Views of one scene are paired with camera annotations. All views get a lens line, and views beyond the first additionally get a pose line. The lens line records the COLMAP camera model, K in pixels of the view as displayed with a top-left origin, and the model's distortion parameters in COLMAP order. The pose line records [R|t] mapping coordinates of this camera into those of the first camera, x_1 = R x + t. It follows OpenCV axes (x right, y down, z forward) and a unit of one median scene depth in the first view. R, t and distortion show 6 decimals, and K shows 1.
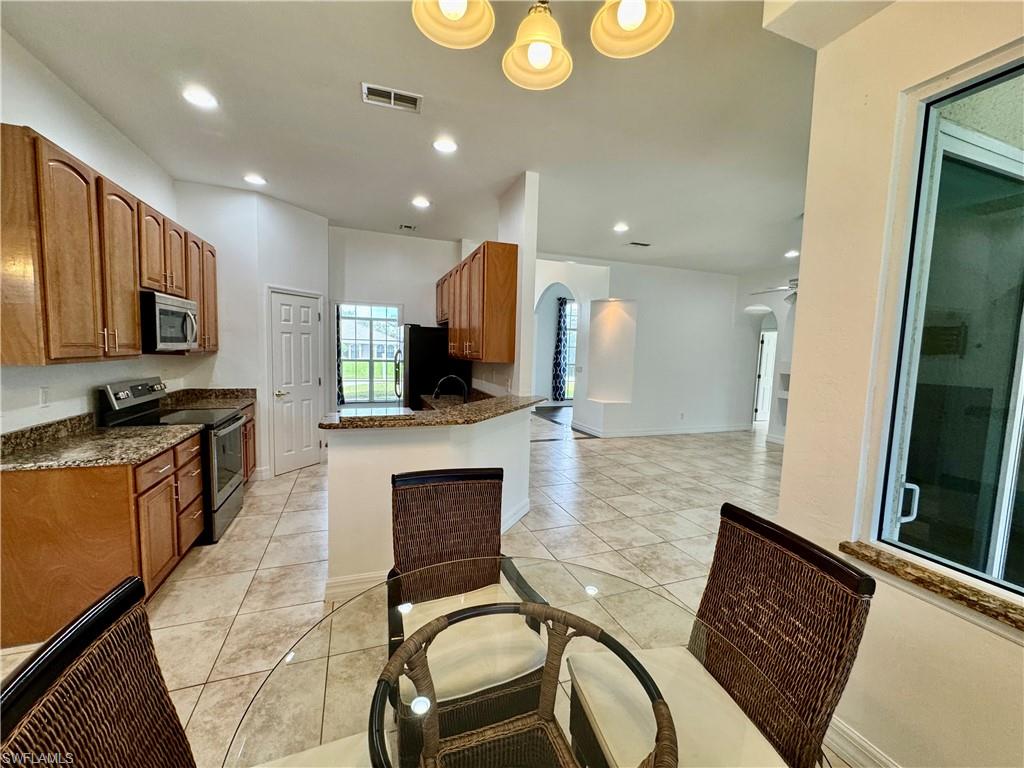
lens RADIAL K [[408.9, 0, 509.8], [0, 408.9, 386.5], [0, 0, 1]] dist [-0.003297, 0.000689]
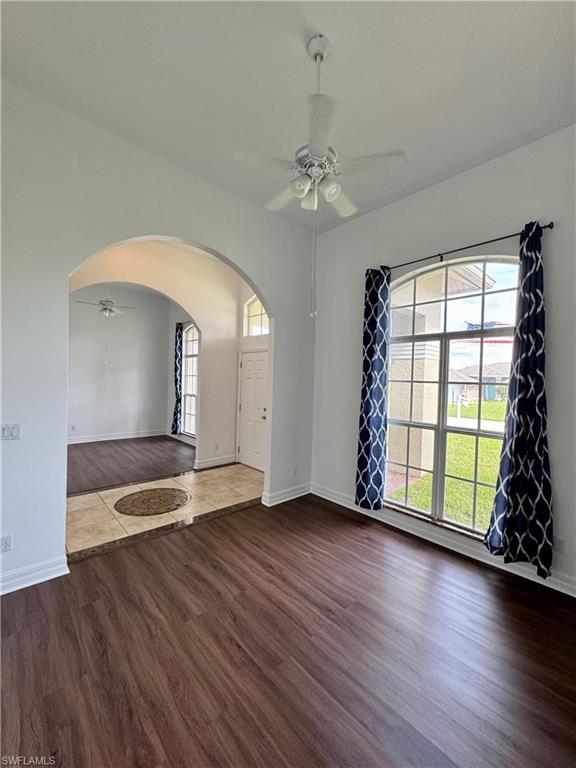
lens RADIAL K [[306.7, 0, 288.5], [0, 306.7, 384.8], [0, 0, 1]] dist [-0.003297, 0.000689]
pose [[0.374756, 0.000128, -0.927124, 0.821129], [-0.098410, 0.994356, -0.039641, -0.150997], [0.921886, 0.106093, 0.372653, 1.685701]]
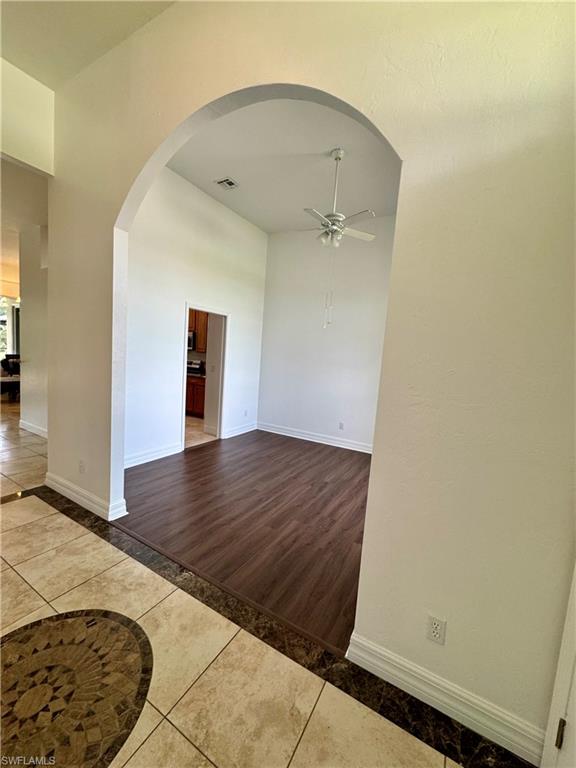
lens RADIAL K [[306.7, 0, 284.9], [0, 306.7, 384.1], [0, 0, 1]] dist [-0.003297, 0.000689]
pose [[-0.771073, -0.025032, -0.636255, 0.015449], [-0.147461, 0.979083, 0.140187, -0.170228], [0.619437, 0.201917, -0.758635, 1.942850]]
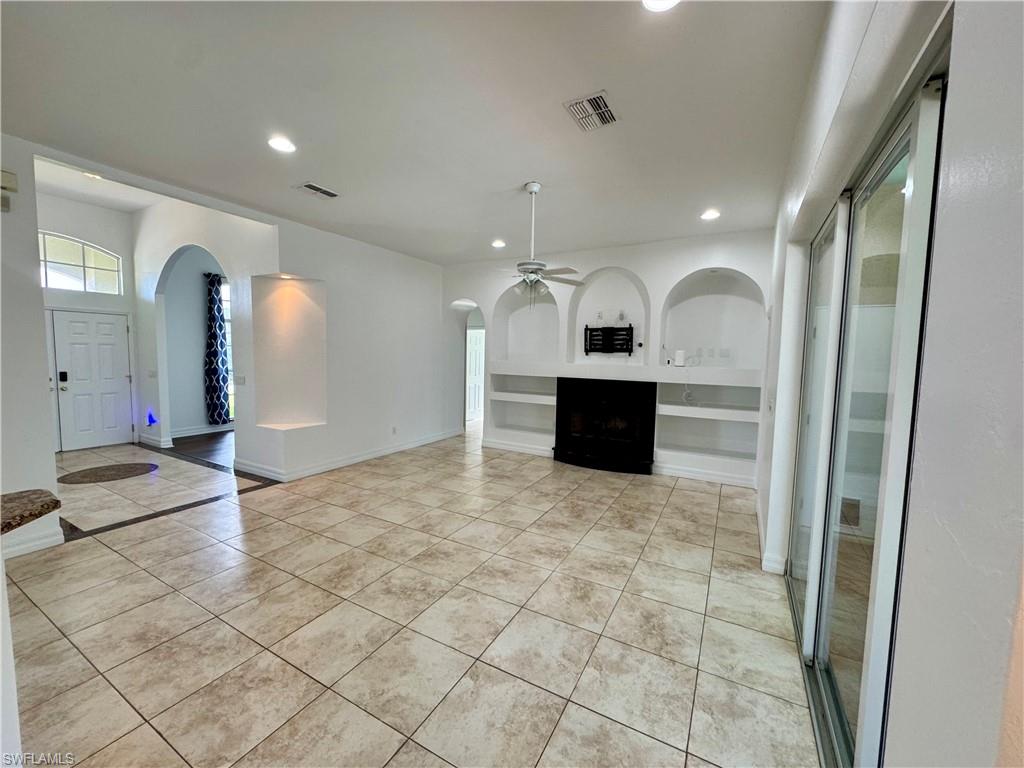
lens RADIAL K [[408.9, 0, 509.9], [0, 408.9, 385.3], [0, 0, 1]] dist [-0.003297, 0.000689]
pose [[0.763053, -0.065202, 0.643039, 0.118876], [0.062927, 0.997667, 0.026490, -0.037222], [-0.643266, 0.020251, 0.765375, 0.336646]]
